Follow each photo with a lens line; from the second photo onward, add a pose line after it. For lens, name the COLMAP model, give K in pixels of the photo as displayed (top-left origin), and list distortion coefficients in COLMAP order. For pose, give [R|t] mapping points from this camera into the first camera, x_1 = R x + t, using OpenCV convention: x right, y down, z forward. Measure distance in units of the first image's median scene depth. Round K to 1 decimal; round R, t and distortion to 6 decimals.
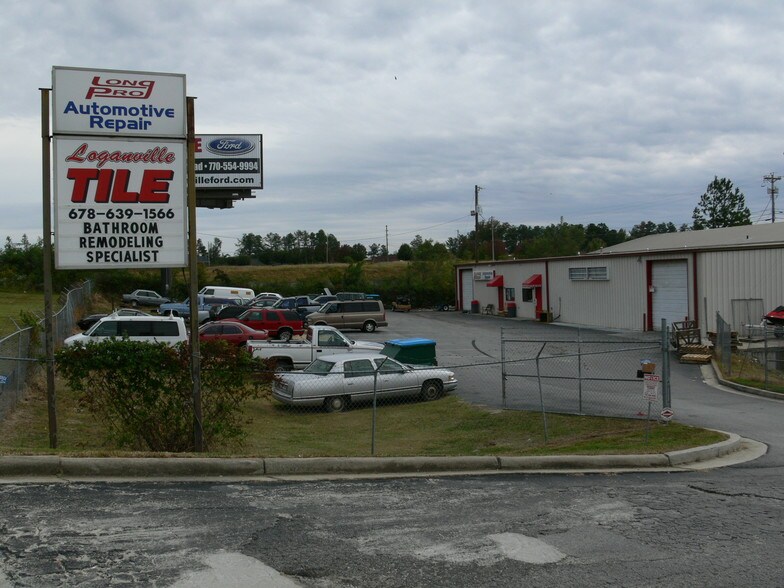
lens RADIAL K [[831.8, 0, 392.0], [0, 831.8, 294.0], [0, 0, 1]] dist [-0.190770, 0.207866]
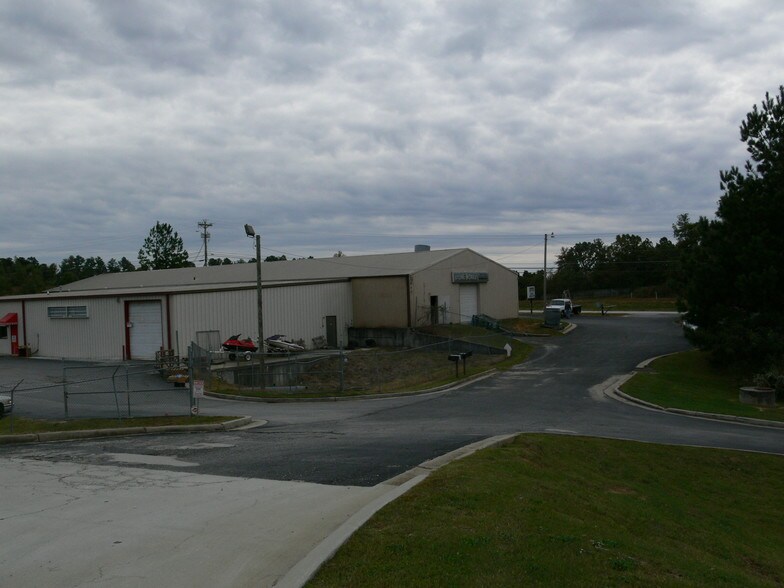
lens RADIAL K [[831.8, 0, 392.0], [0, 831.8, 294.0], [0, 0, 1]] dist [-0.190770, 0.207866]
pose [[0.775381, -0.001431, 0.631493, -0.088275], [0.026919, 0.999163, -0.030787, -0.002455], [-0.630920, 0.040871, 0.774770, -0.107216]]
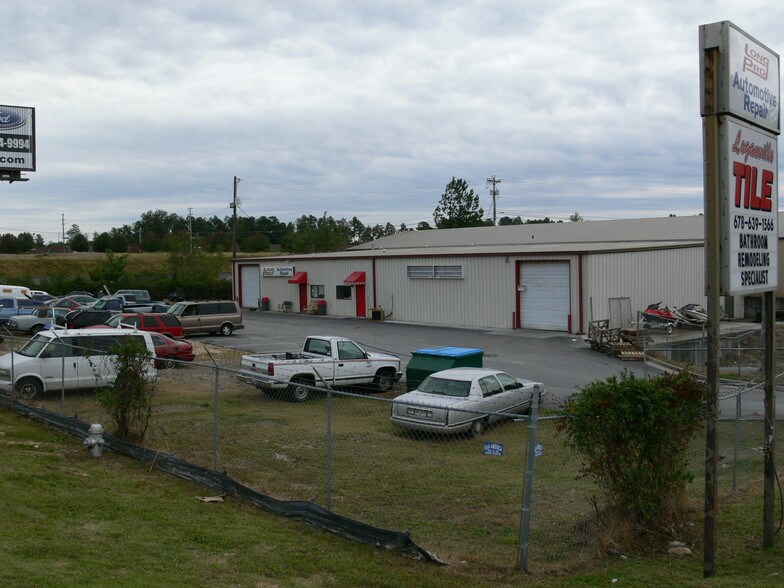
lens RADIAL K [[825.5, 0, 392.0], [0, 825.5, 294.0], [0, 0, 1]] dist [-0.187155, 0.221269]
pose [[0.906314, -0.007273, 0.422542, -0.174031], [0.002591, 0.999929, 0.011655, -0.007219], [-0.422596, -0.009468, 0.906269, 0.079581]]
